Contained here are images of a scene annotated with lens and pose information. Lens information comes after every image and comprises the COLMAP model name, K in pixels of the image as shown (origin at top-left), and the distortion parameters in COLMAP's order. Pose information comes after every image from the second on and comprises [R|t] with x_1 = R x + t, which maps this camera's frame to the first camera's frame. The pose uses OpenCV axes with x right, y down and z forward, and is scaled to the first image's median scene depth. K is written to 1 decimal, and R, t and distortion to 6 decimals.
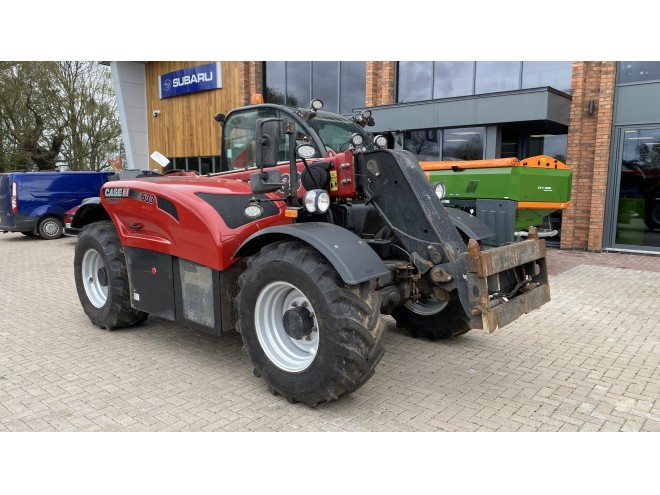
lens RADIAL K [[503.4, 0, 326.0], [0, 503.4, 252.4], [0, 0, 1]] dist [0.031218, -0.034720]
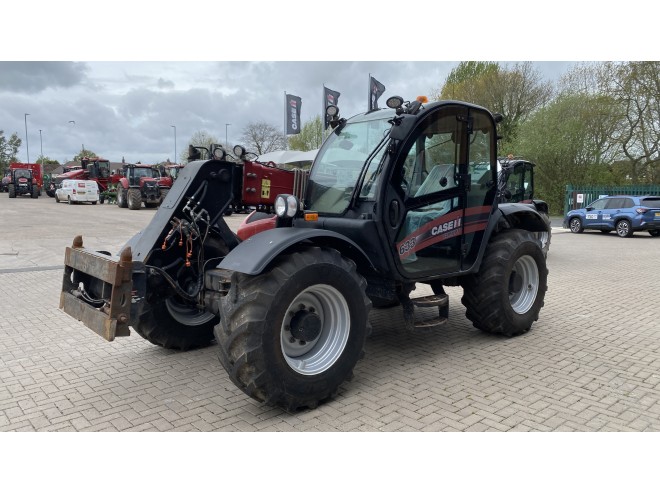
lens RADIAL K [[503.4, 0, 336.6], [0, 503.4, 251.9], [0, 0, 1]] dist [0.031218, -0.034720]
pose [[-0.112807, 0.132700, -0.984716, 1.066105], [-0.148924, 0.977589, 0.148800, -0.196320], [0.982393, 0.163433, -0.090517, 1.278993]]
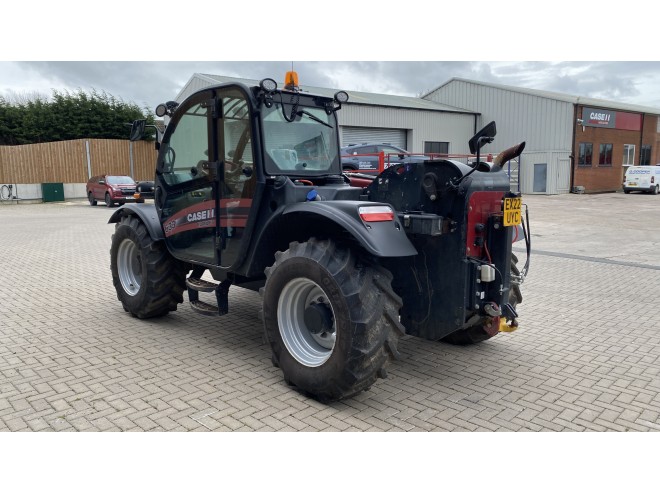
lens RADIAL K [[503.4, 0, 327.7], [0, 503.4, 244.4], [0, 0, 1]] dist [0.031218, -0.034720]
pose [[-0.998045, 0.001609, 0.062478, -0.318400], [0.018653, 0.961774, 0.273208, -0.351162], [-0.059650, 0.273839, -0.959924, 2.409467]]
